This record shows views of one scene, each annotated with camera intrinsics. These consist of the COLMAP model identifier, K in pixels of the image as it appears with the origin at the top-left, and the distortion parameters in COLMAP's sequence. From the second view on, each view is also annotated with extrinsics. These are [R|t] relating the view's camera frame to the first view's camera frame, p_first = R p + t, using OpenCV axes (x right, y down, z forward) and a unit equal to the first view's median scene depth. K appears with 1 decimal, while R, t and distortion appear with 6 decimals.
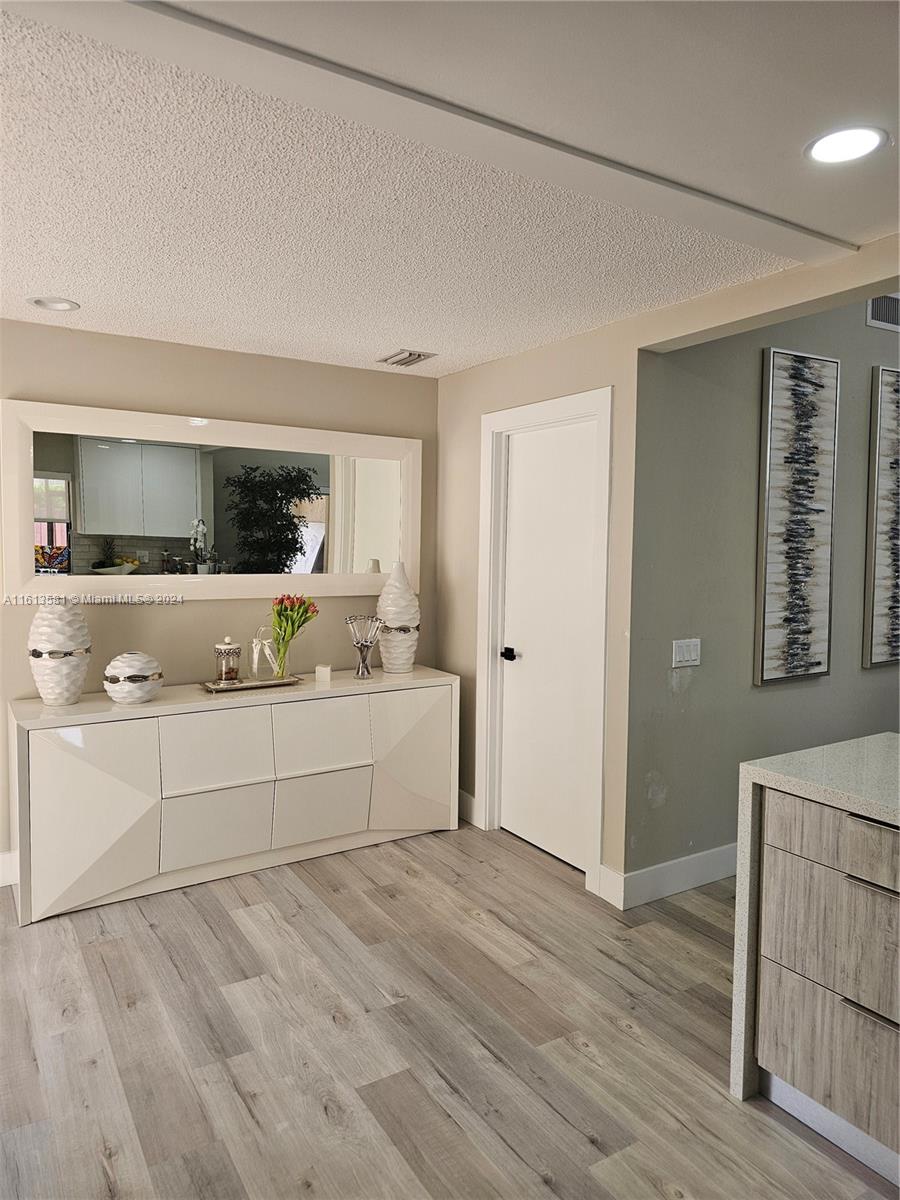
lens RADIAL K [[813.1, 0, 451.3], [0, 813.1, 594.9], [0, 0, 1]] dist [0.052130, -0.043271]
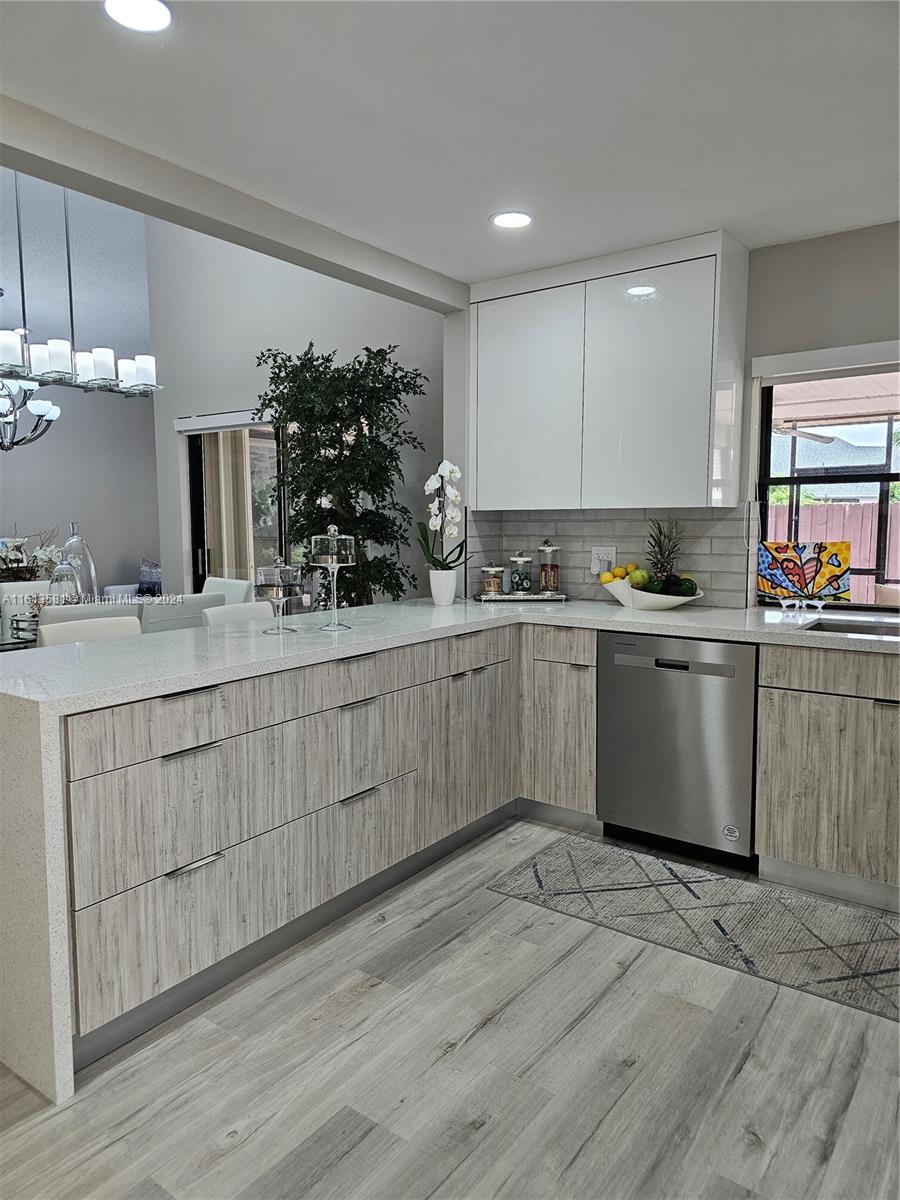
lens RADIAL K [[813.1, 0, 441.5], [0, 813.1, 595.8], [0, 0, 1]] dist [0.052130, -0.043271]
pose [[-0.367249, -0.095716, 0.925185, -0.562157], [0.063439, 0.989797, 0.127583, 0.026442], [-0.927957, 0.105547, -0.357430, 0.975569]]
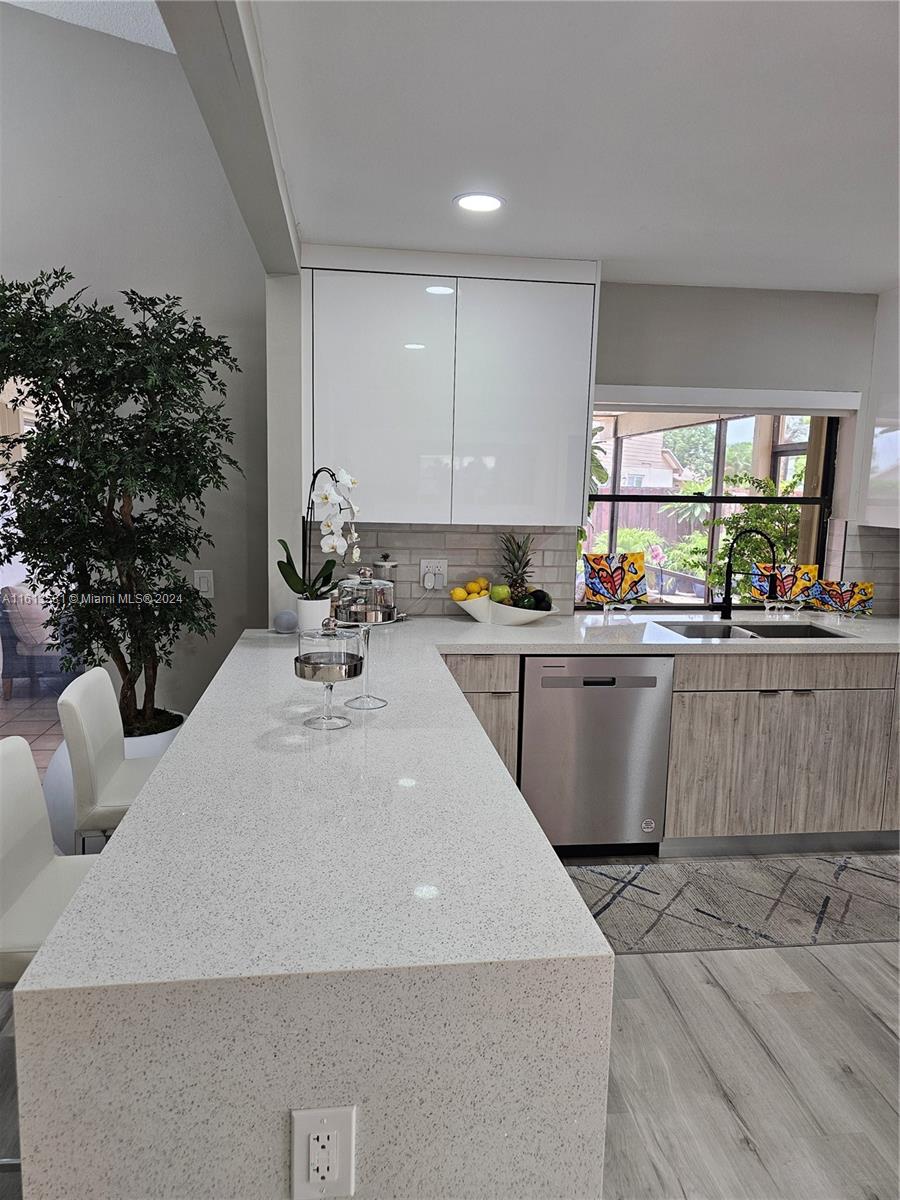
lens RADIAL K [[813.1, 0, 446.3], [0, 813.1, 596.5], [0, 0, 1]] dist [0.052130, -0.043271]
pose [[-0.906997, -0.087603, 0.411925, 0.279129], [-0.002350, 0.979163, 0.203062, -0.104424], [-0.421131, 0.183208, -0.888304, 1.530941]]
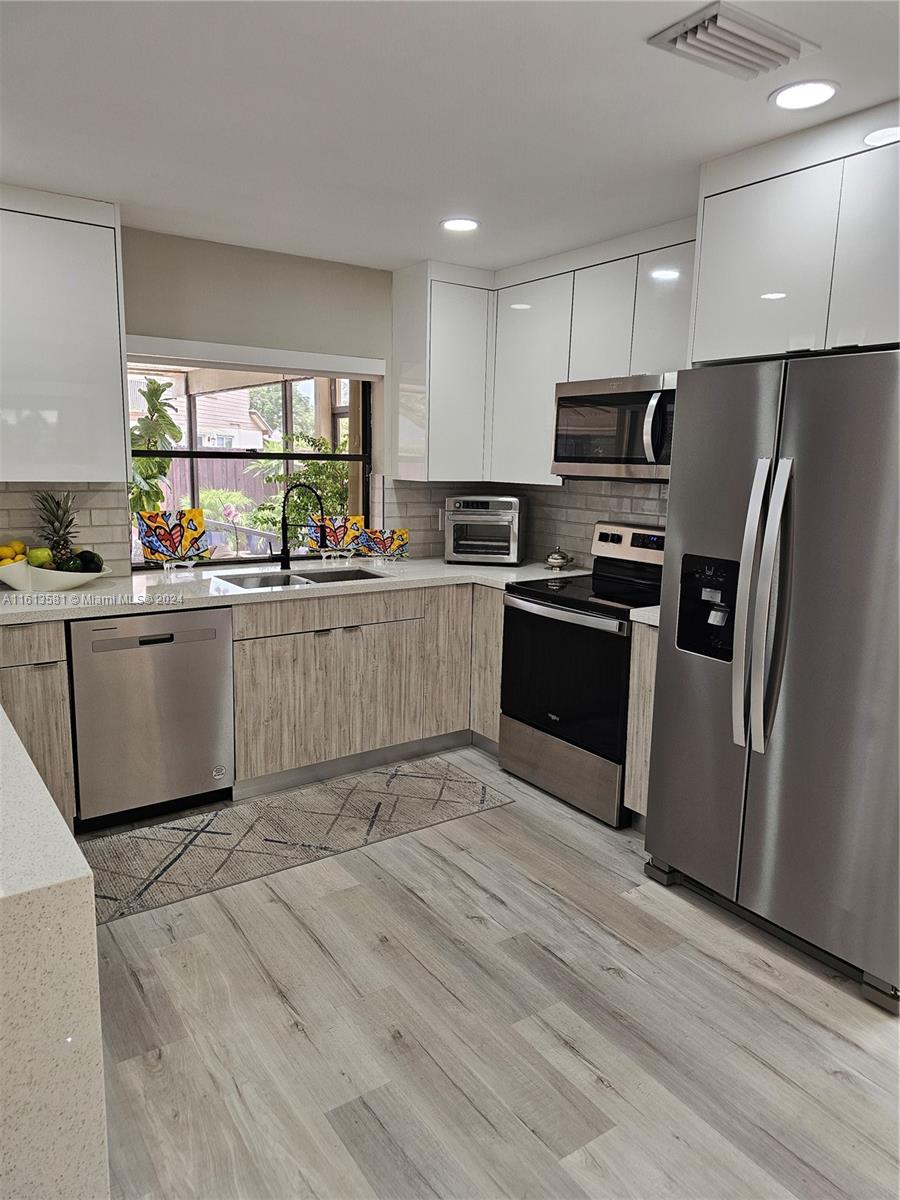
lens RADIAL K [[813.1, 0, 458.1], [0, 813.1, 592.4], [0, 0, 1]] dist [0.052130, -0.043271]
pose [[-0.997586, -0.022209, -0.065792, 0.177111], [-0.037038, 0.971625, 0.233609, -0.099482], [0.058737, 0.235482, -0.970102, 1.570560]]
